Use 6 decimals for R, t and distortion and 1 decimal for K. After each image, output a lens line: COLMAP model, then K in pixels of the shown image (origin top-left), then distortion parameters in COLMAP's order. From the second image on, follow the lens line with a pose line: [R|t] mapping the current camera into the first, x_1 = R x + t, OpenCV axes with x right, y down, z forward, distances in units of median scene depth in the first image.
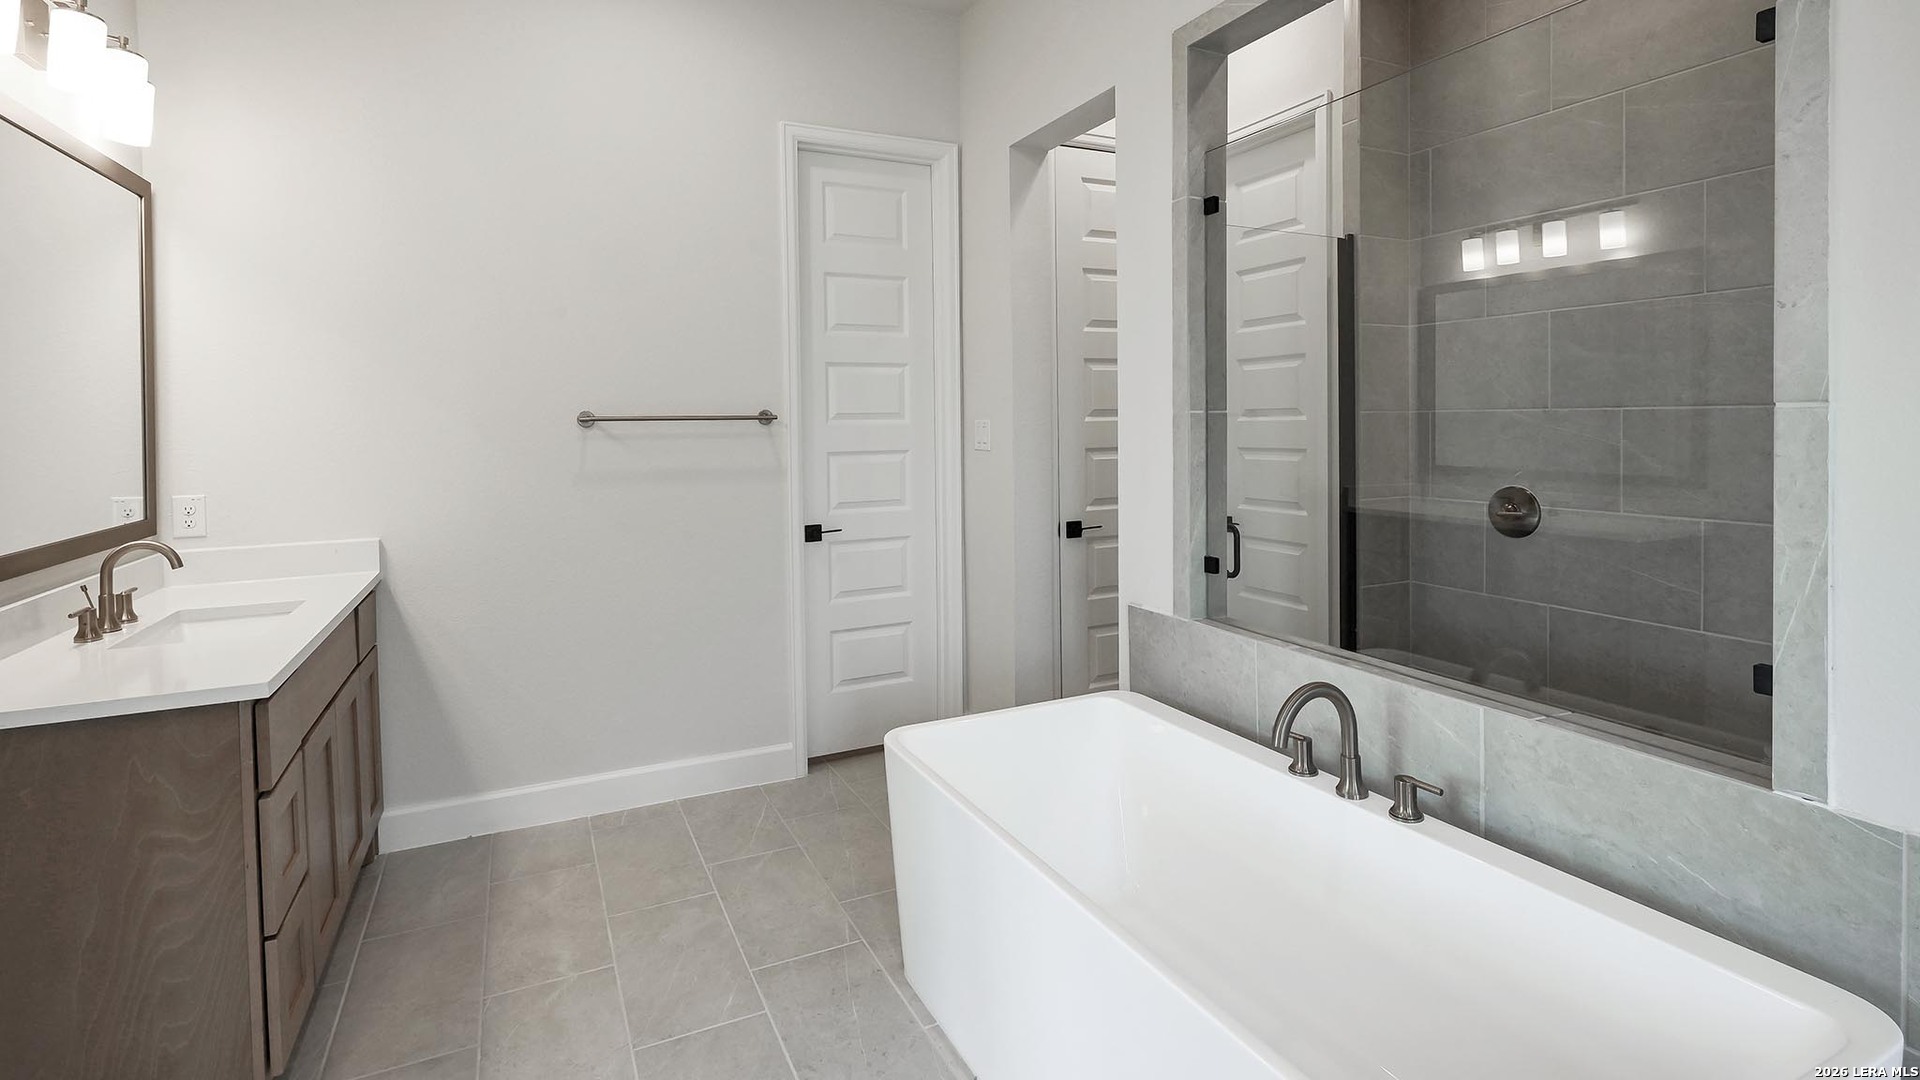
lens RADIAL K [[904.0, 0, 960.8], [0, 904.0, 543.4], [0, 0, 1]] dist [-0.002109, 0.000090]
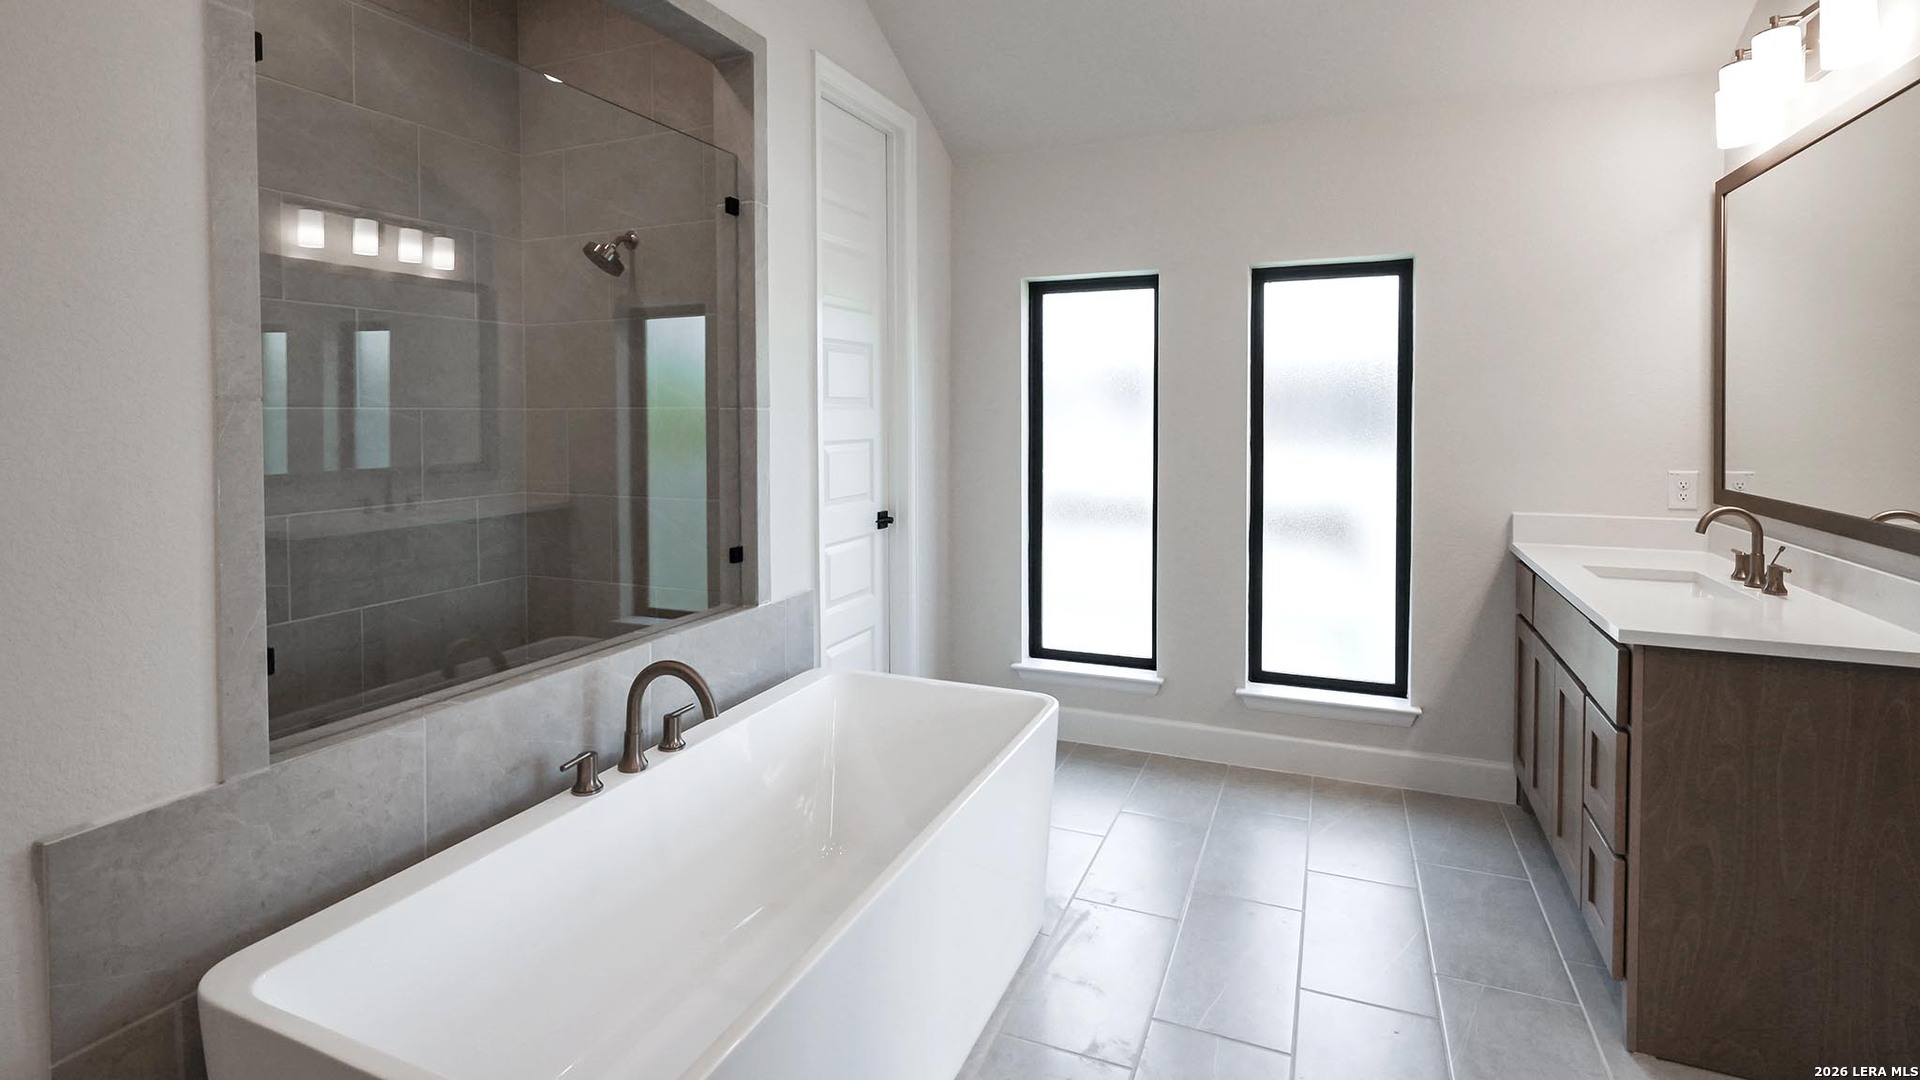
lens RADIAL K [[904.0, 0, 956.6], [0, 904.0, 529.4], [0, 0, 1]] dist [-0.002109, 0.000090]
pose [[-0.645086, -0.090711, 0.758706, -0.545924], [0.112666, 0.970784, 0.211860, -0.162956], [-0.755758, 0.222148, -0.616019, 1.197558]]
